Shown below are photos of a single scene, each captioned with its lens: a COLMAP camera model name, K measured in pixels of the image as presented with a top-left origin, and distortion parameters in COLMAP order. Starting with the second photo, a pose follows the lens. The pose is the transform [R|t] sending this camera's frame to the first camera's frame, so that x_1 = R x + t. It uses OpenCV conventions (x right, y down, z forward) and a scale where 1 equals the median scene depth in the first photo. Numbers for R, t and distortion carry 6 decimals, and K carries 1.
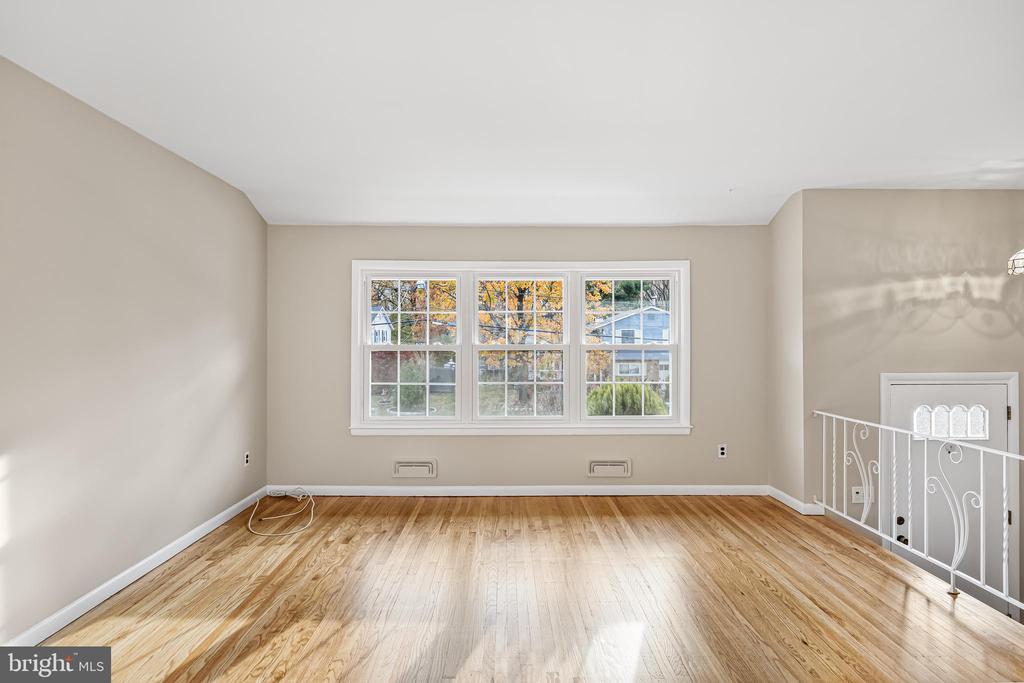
lens RADIAL K [[587.3, 0, 516.7], [0, 587.3, 339.5], [0, 0, 1]] dist [0.008689, 0.000331]
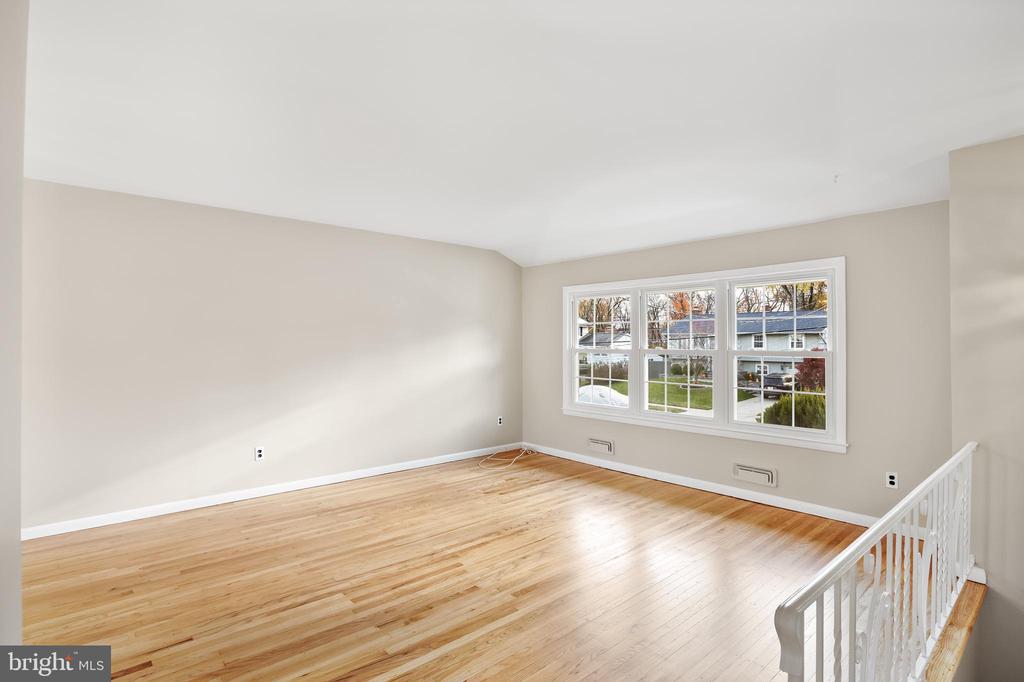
lens RADIAL K [[524.3, 0, 513.4], [0, 524.3, 338.7], [0, 0, 1]] dist [0.000561, -0.000329]
pose [[0.656264, -0.004234, -0.754519, 0.570255], [-0.009910, 0.999850, -0.014230, 0.005878], [0.754466, 0.016816, 0.656124, 0.108900]]
